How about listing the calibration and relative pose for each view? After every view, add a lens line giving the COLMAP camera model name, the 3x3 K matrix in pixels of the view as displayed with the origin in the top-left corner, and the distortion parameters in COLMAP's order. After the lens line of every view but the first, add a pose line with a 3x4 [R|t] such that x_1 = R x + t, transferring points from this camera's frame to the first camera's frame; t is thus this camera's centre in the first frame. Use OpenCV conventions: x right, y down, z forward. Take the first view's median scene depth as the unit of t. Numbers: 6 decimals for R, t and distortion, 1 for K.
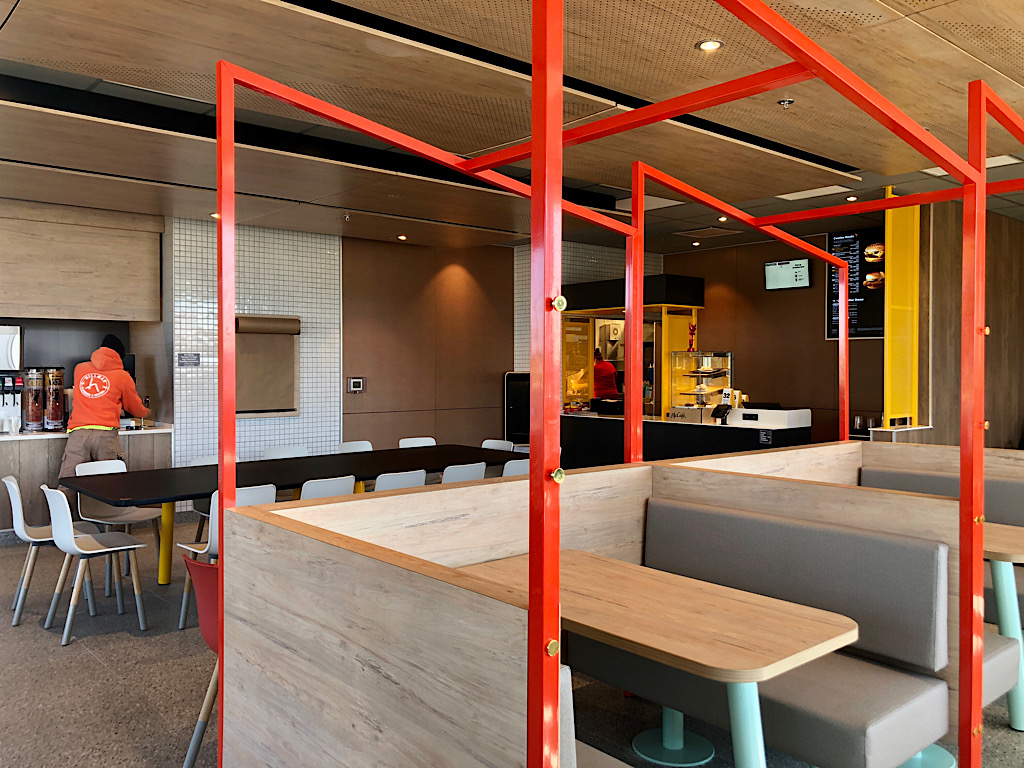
lens RADIAL K [[836.9, 0, 512.0], [0, 836.9, 384.0], [0, 0, 1]] dist [0.001141, 0.000340]
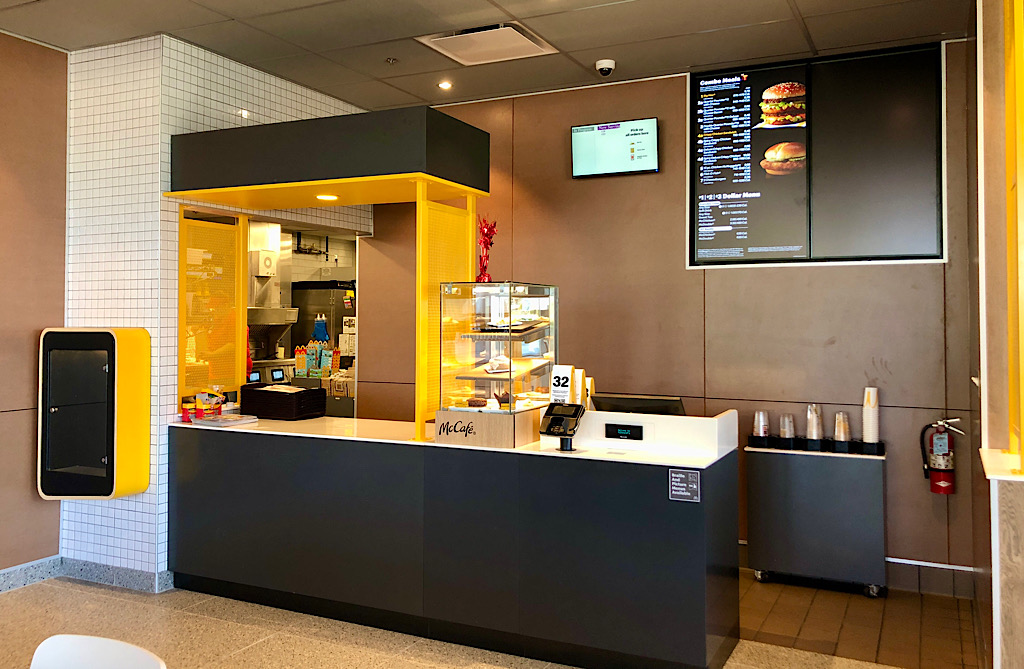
lens RADIAL K [[881.6, 0, 456.4], [0, 881.6, 298.1], [0, 0, 1]] dist [0.007771, 0.000108]
pose [[0.934780, 0.011260, 0.355049, 0.033441], [0.004582, 0.999032, -0.043745, -0.009708], [-0.355198, 0.042518, 0.933824, 0.534647]]
